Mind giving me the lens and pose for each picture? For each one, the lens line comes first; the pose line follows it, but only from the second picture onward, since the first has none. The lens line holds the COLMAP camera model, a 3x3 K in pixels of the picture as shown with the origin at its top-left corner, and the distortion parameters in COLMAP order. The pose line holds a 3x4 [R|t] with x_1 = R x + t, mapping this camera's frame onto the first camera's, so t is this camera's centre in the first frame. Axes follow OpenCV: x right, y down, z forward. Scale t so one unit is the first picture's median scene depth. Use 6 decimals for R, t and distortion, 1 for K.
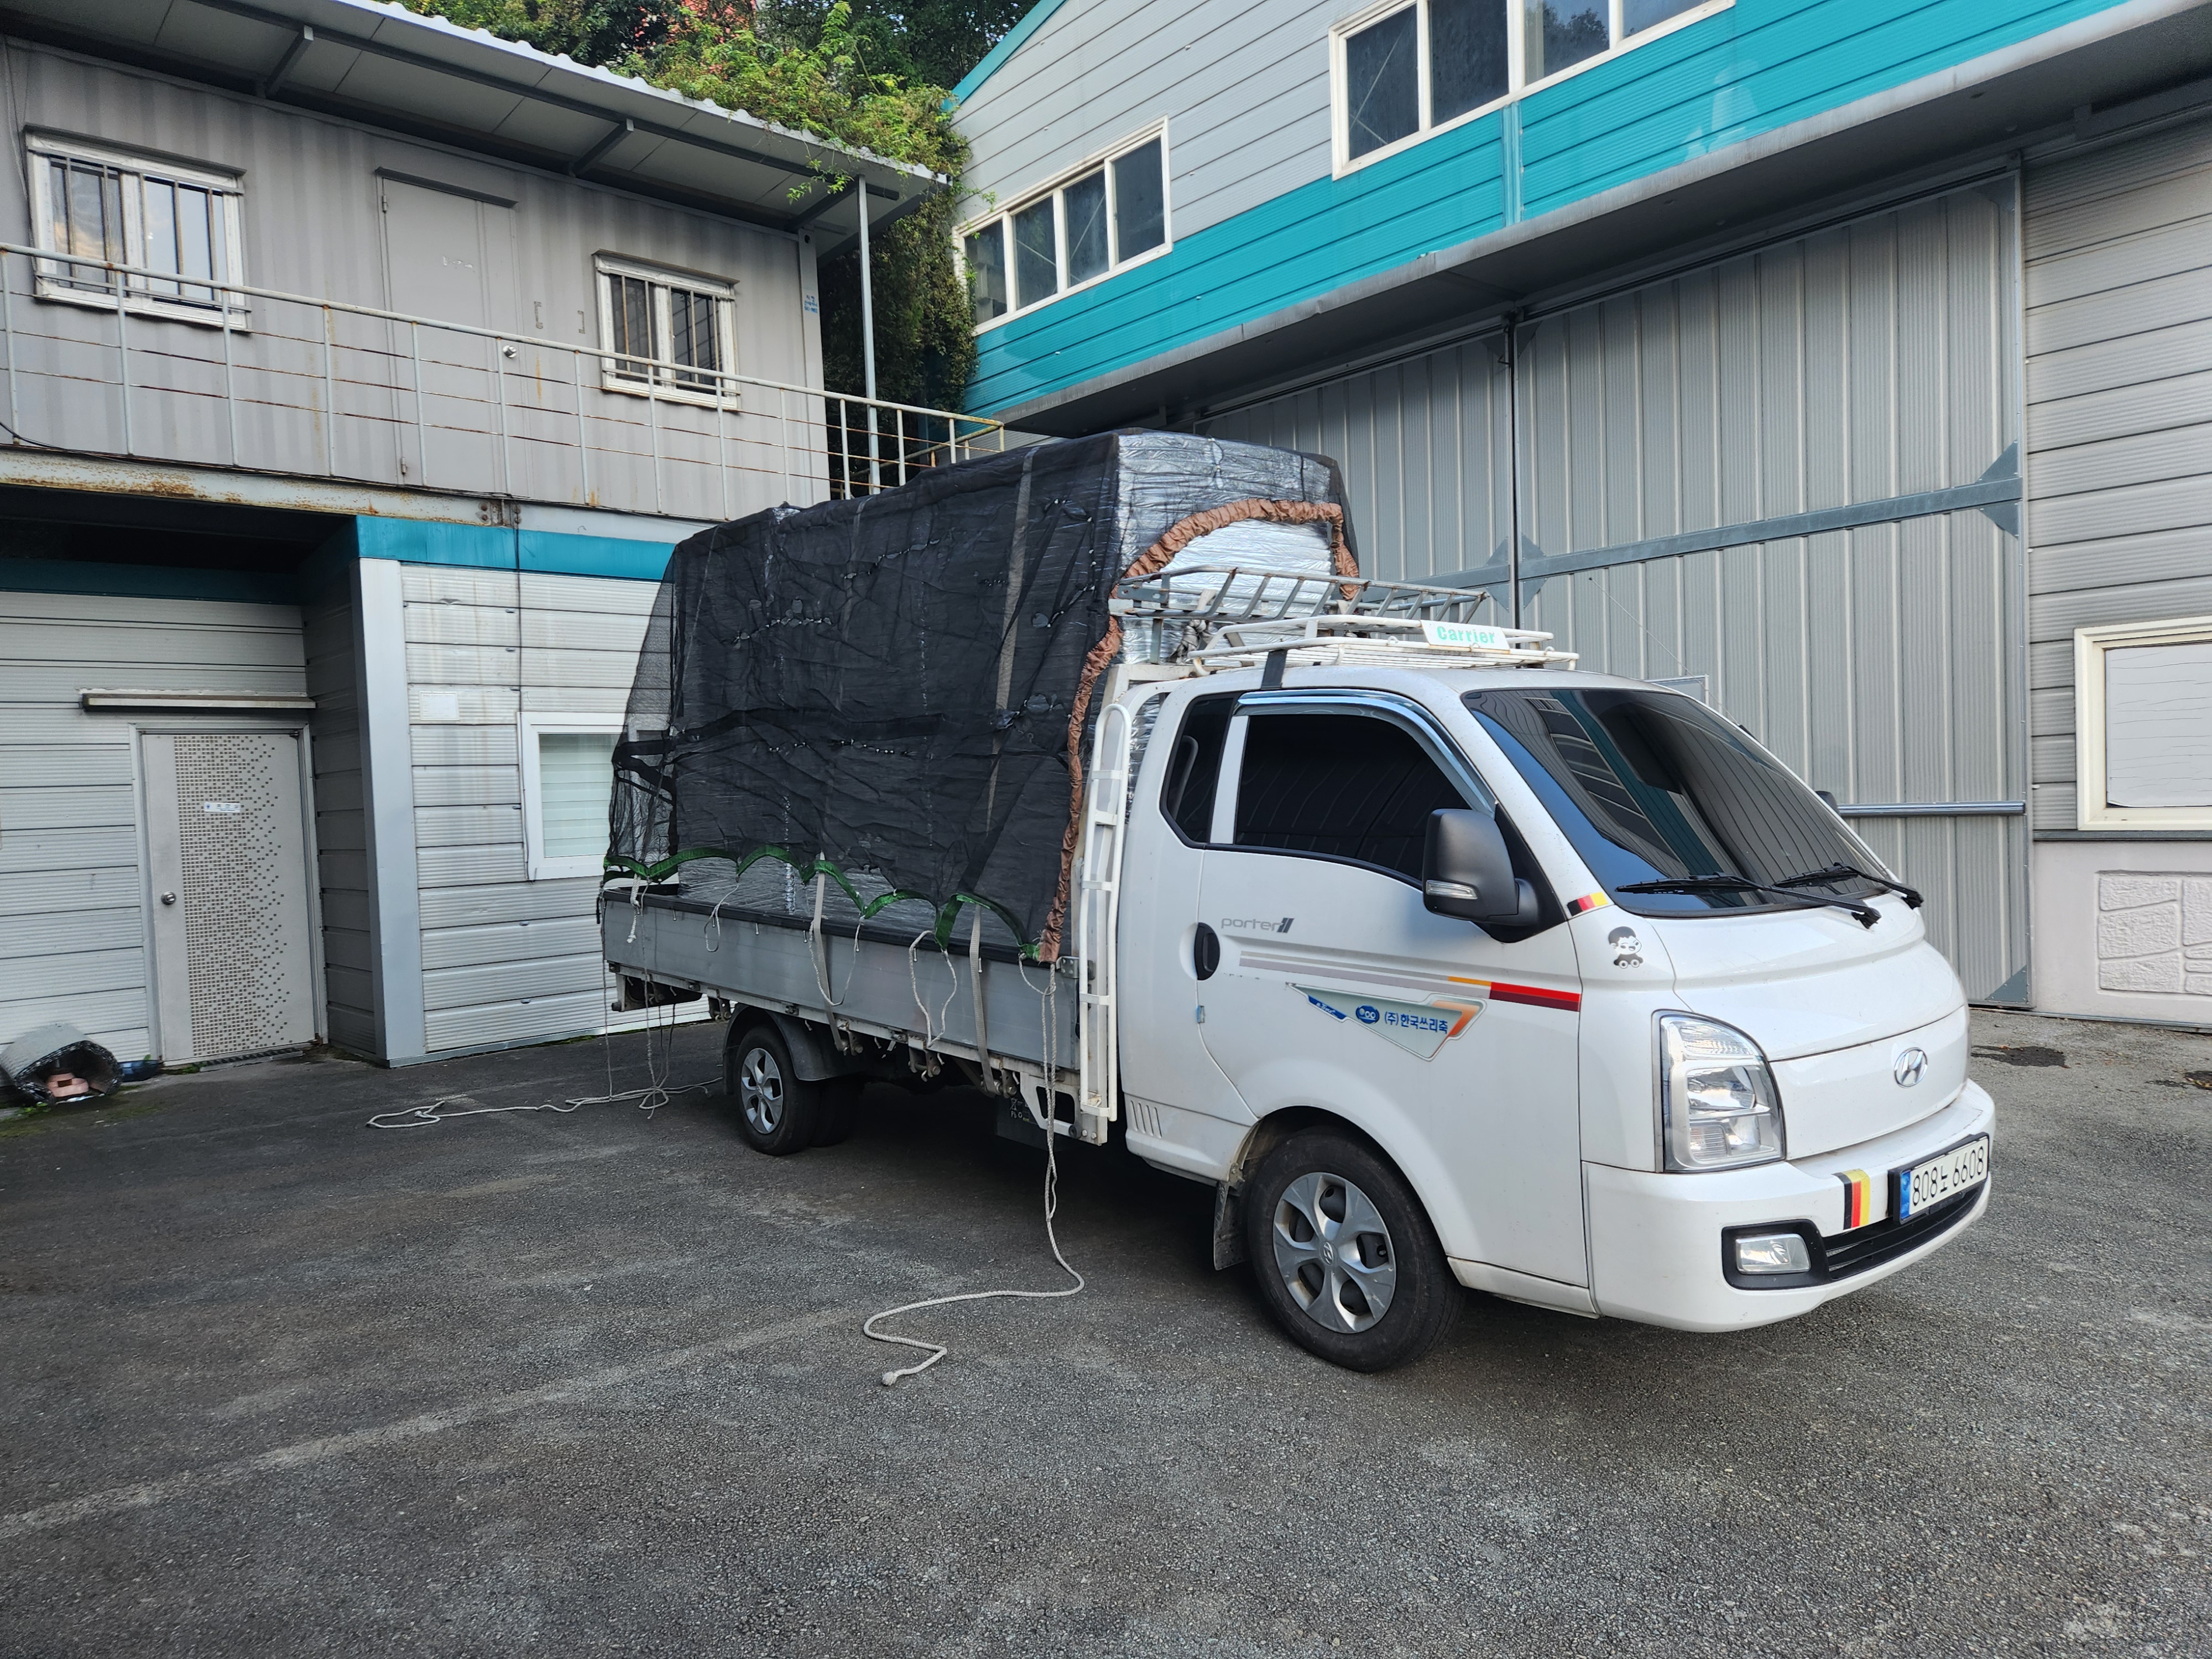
lens RADIAL K [[1488.2, 0, 1113.2], [0, 1488.2, 821.6], [0, 0, 1]] dist [0.106202, -0.085159]
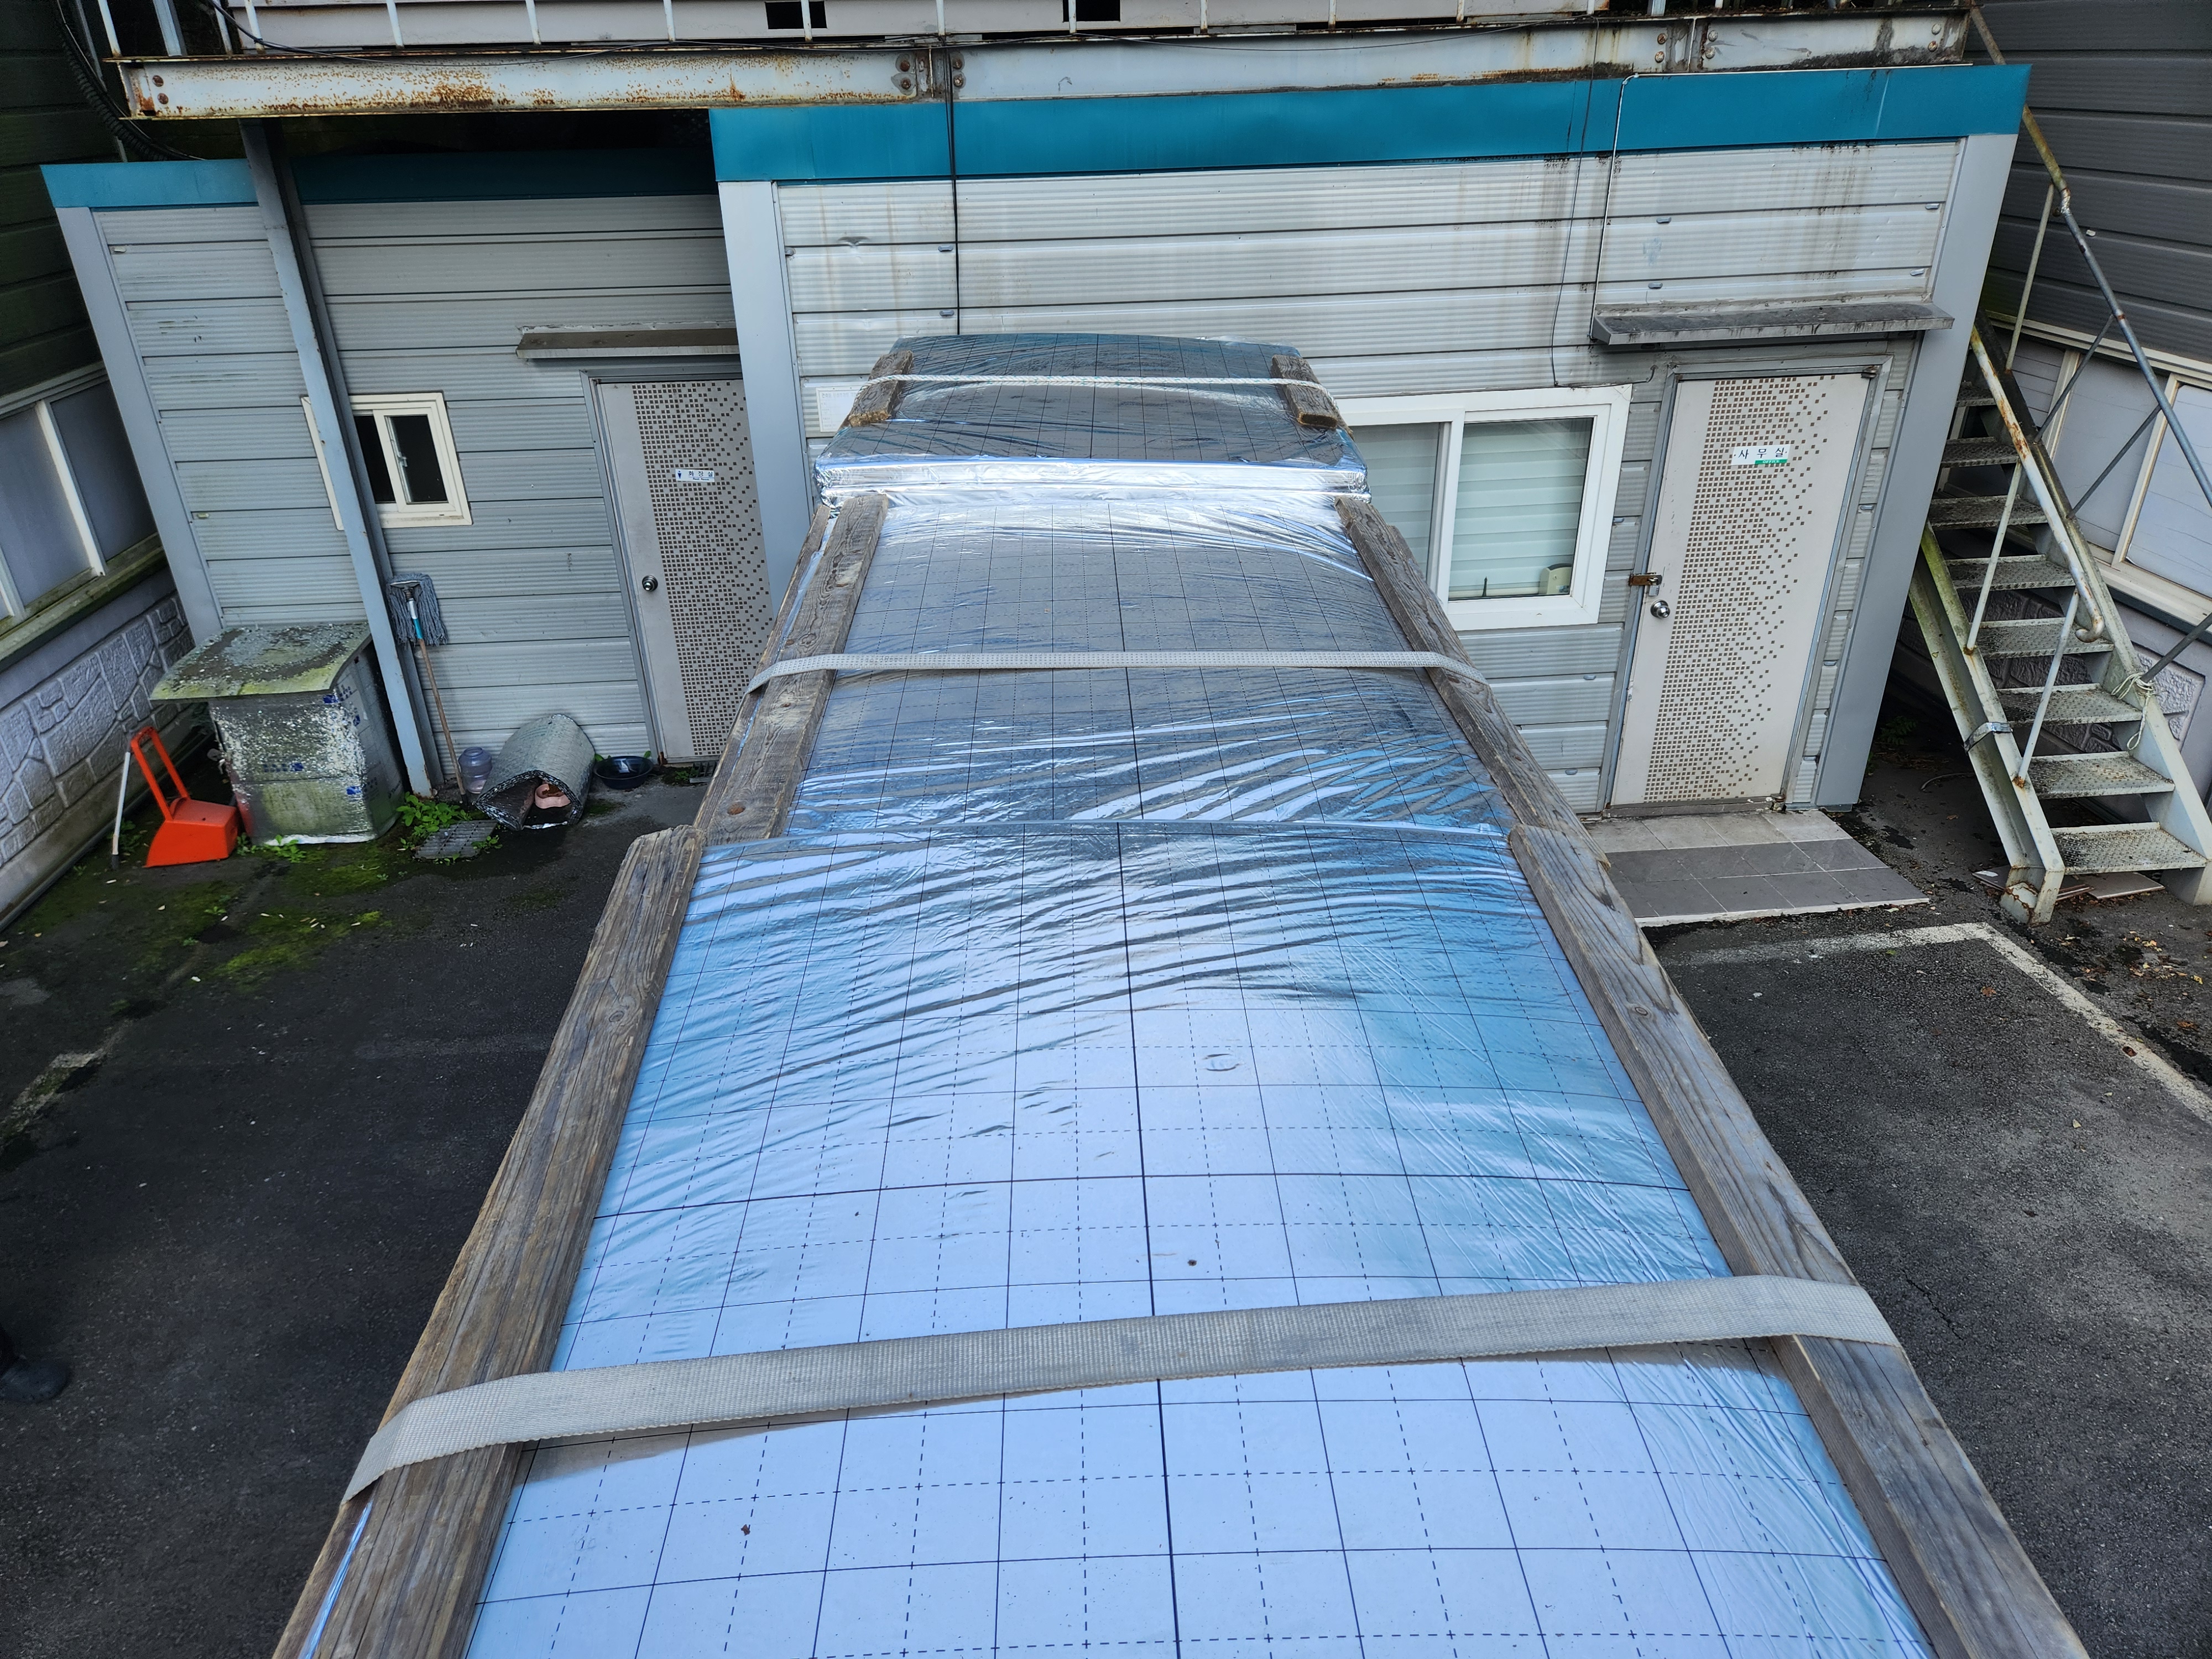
lens RADIAL K [[1482.6, 0, 1099.0], [0, 1482.6, 819.5], [0, 0, 1]] dist [0.097692, -0.084391]
pose [[0.799127, 0.291488, -0.525767, 0.057521], [-0.021980, 0.888167, 0.458996, -0.217720], [0.600760, -0.355239, 0.716165, 0.499545]]
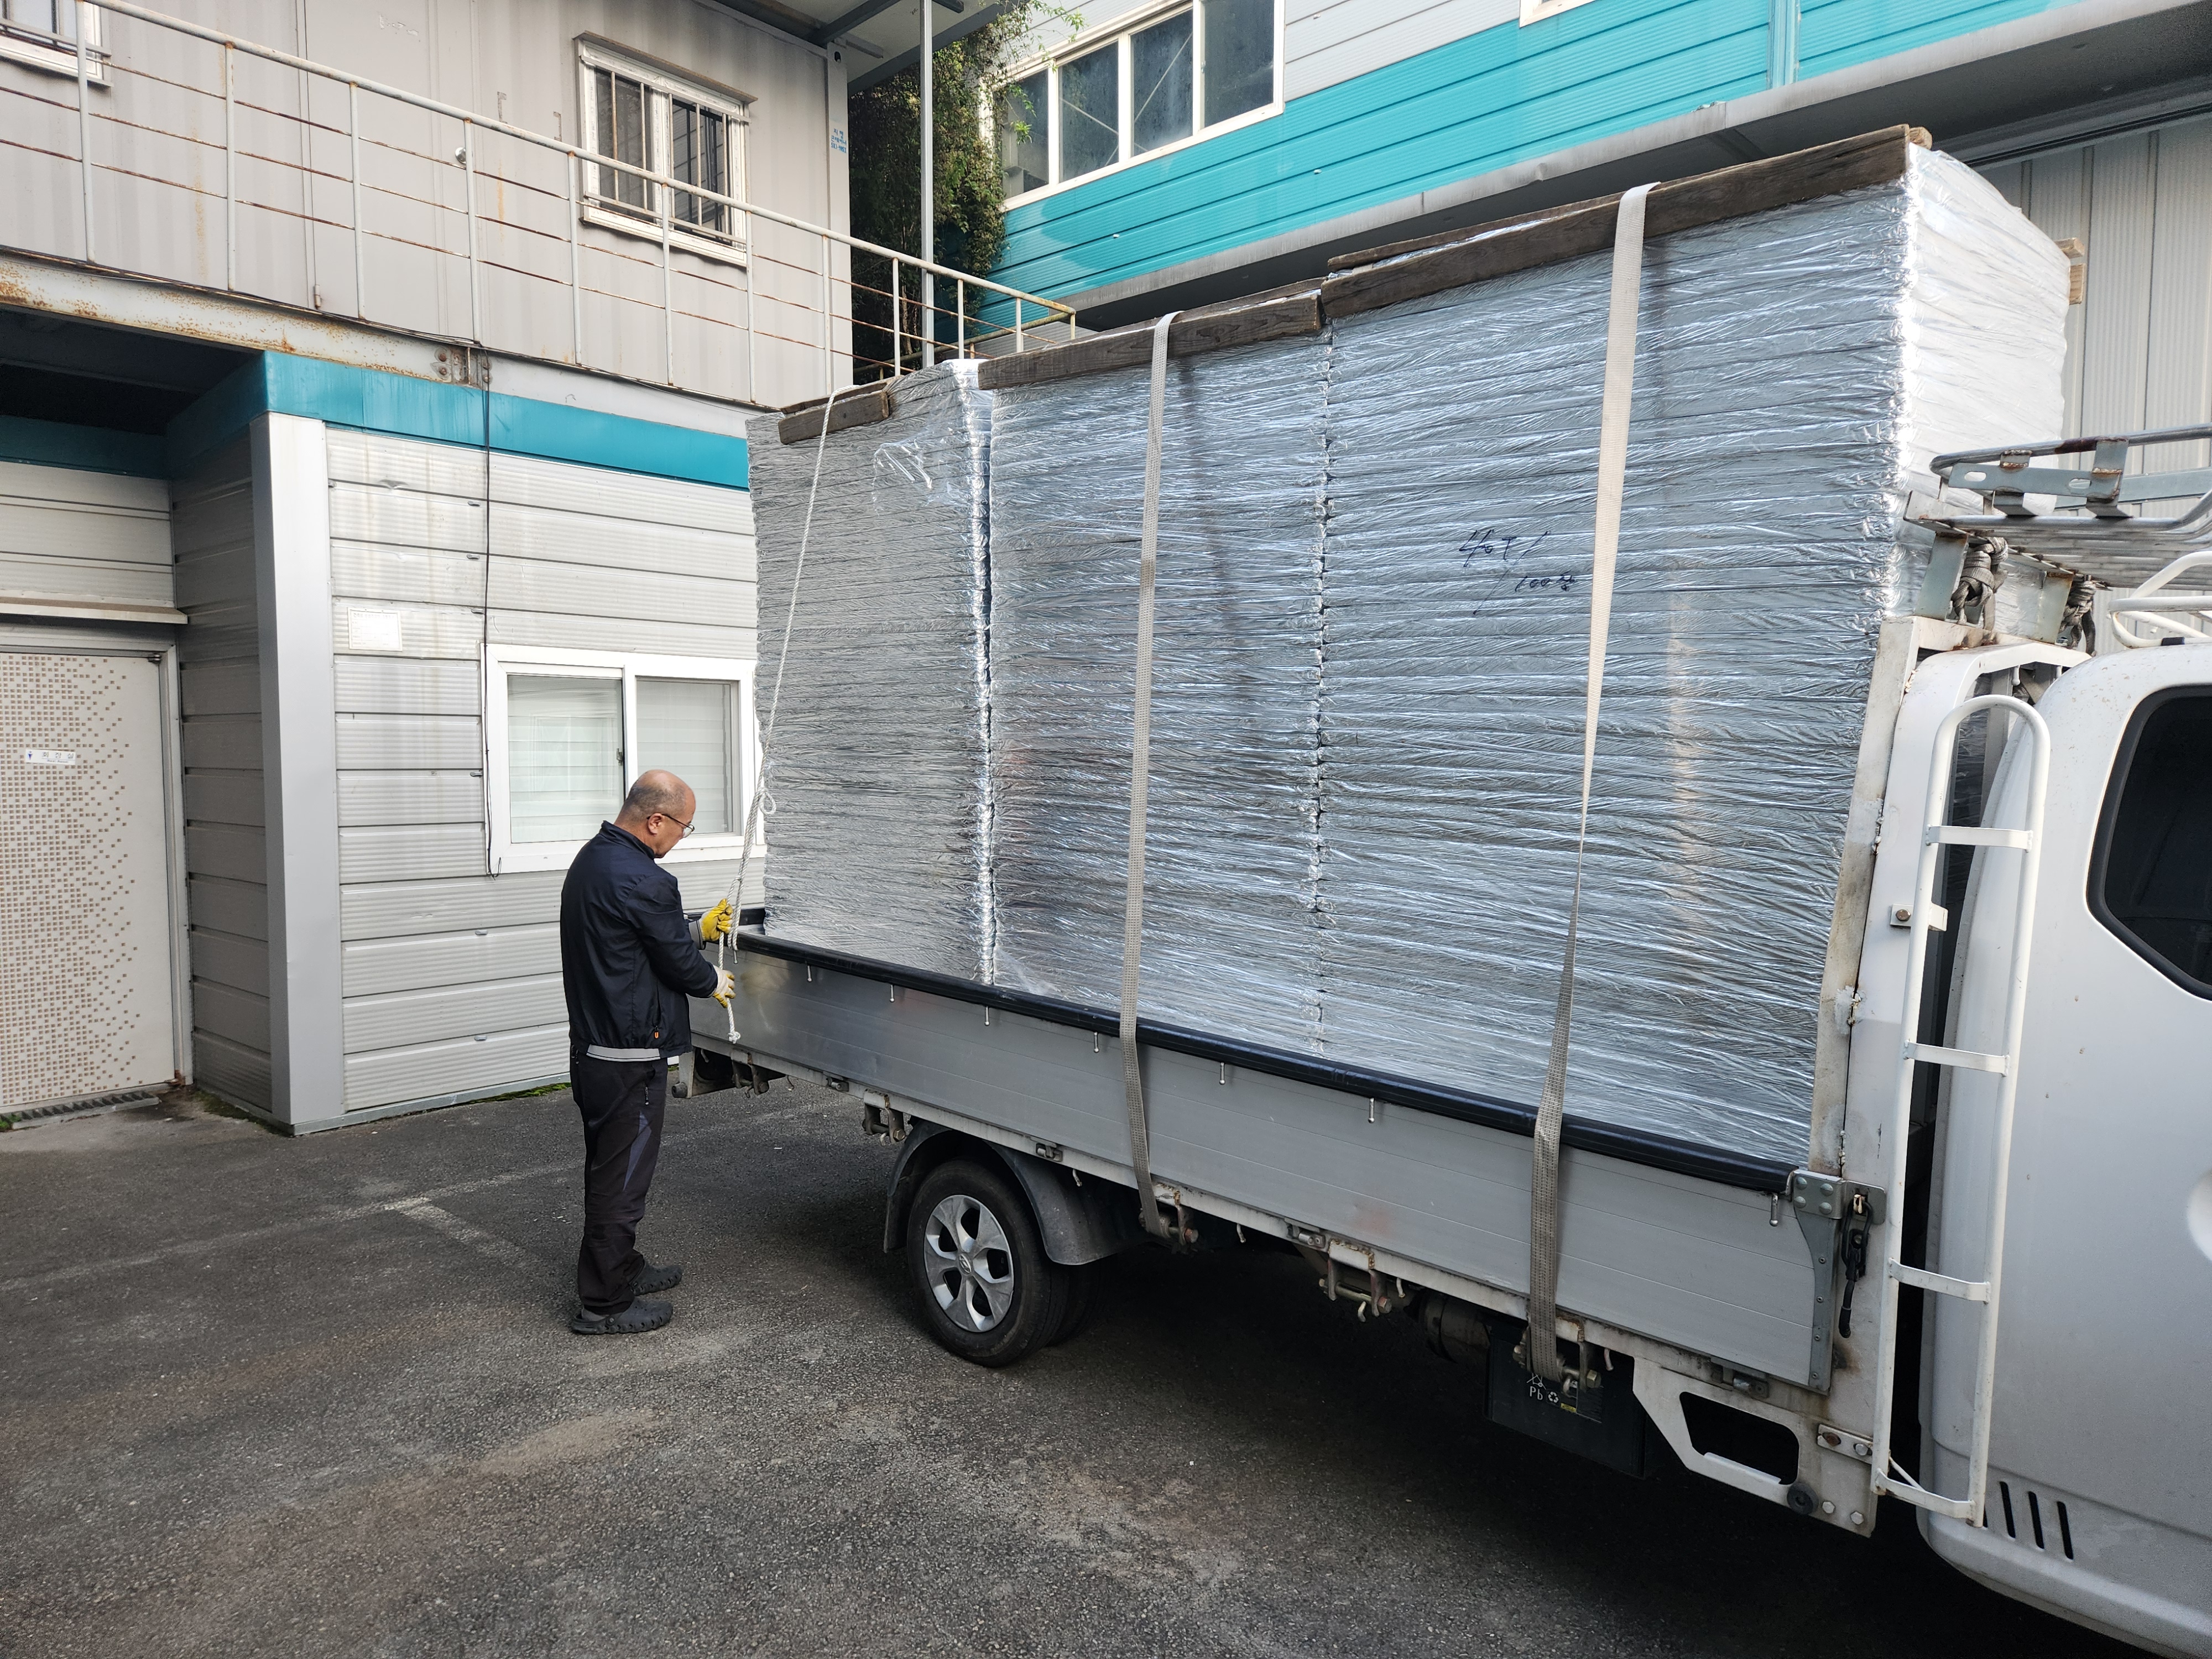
lens RADIAL K [[1482.6, 0, 1099.0], [0, 1482.6, 819.5], [0, 0, 1]] dist [0.097692, -0.084391]
pose [[0.994552, 0.037087, 0.097425, -0.165432], [-0.039800, 0.998868, 0.026050, -0.018399], [-0.096349, -0.029786, 0.994902, 0.246181]]
